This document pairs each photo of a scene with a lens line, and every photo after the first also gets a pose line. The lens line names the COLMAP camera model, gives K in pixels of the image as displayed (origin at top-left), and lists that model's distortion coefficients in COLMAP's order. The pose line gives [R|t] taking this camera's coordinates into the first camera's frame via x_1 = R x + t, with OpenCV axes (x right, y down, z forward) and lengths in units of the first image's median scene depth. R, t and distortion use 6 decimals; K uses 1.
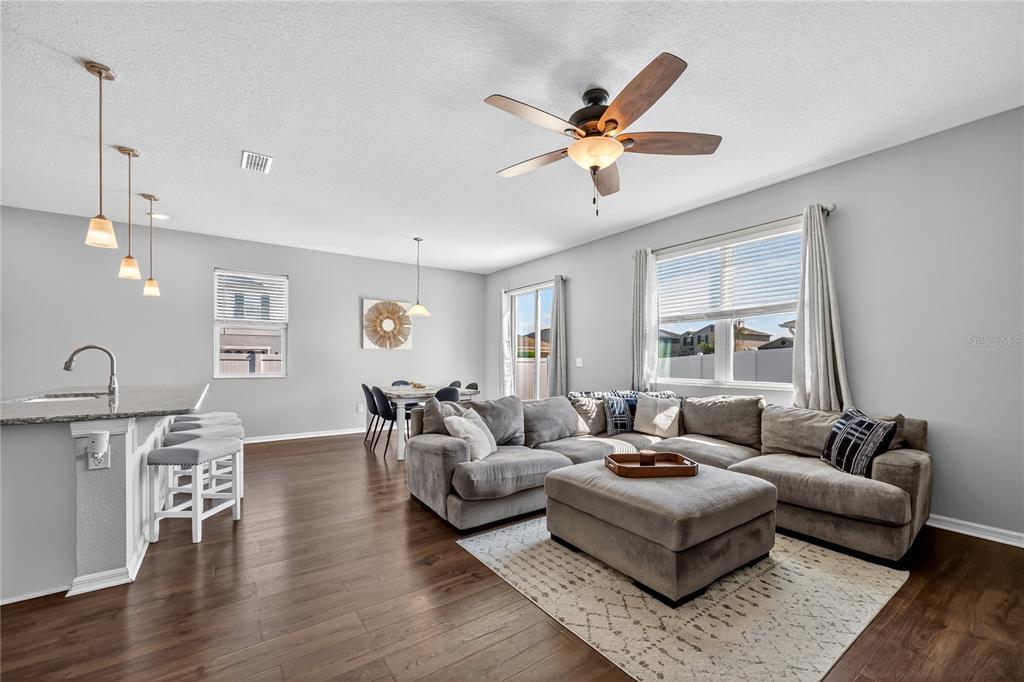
lens RADIAL K [[420.0, 0, 541.0], [0, 420.0, 363.9], [0, 0, 1]] dist [0.001514, 0.000079]
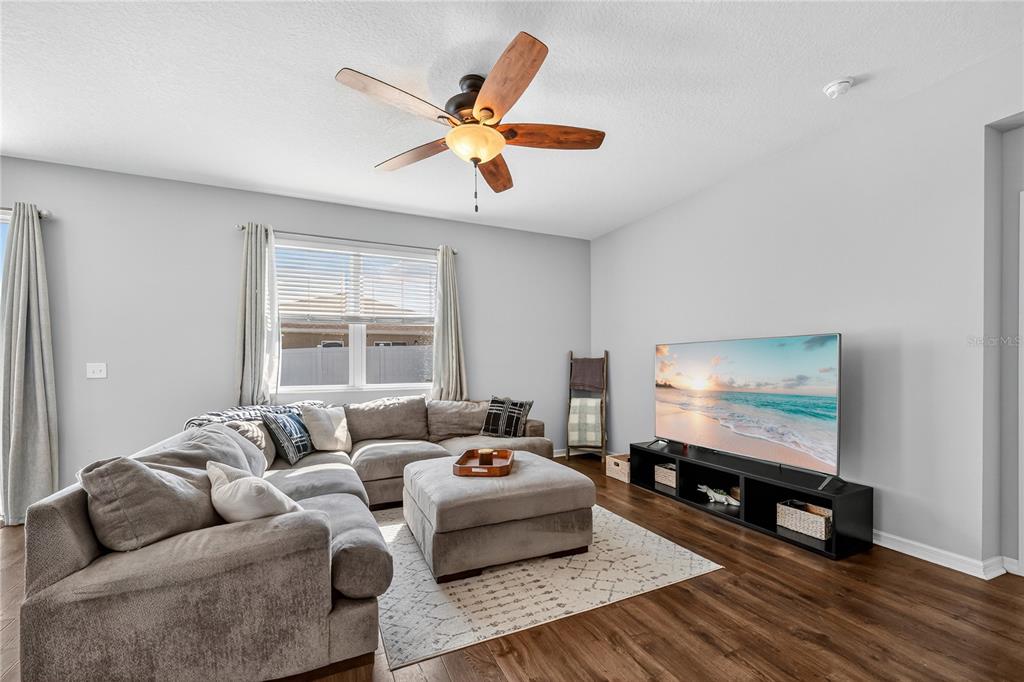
lens RADIAL K [[417.3, 0, 489.0], [0, 417.3, 367.0], [0, 0, 1]] dist [-0.000297, -0.000088]
pose [[0.231208, -0.009753, 0.972855, -0.610798], [0.016737, 0.999842, 0.006046, -0.005072], [-0.972760, 0.014885, 0.231335, 0.593634]]
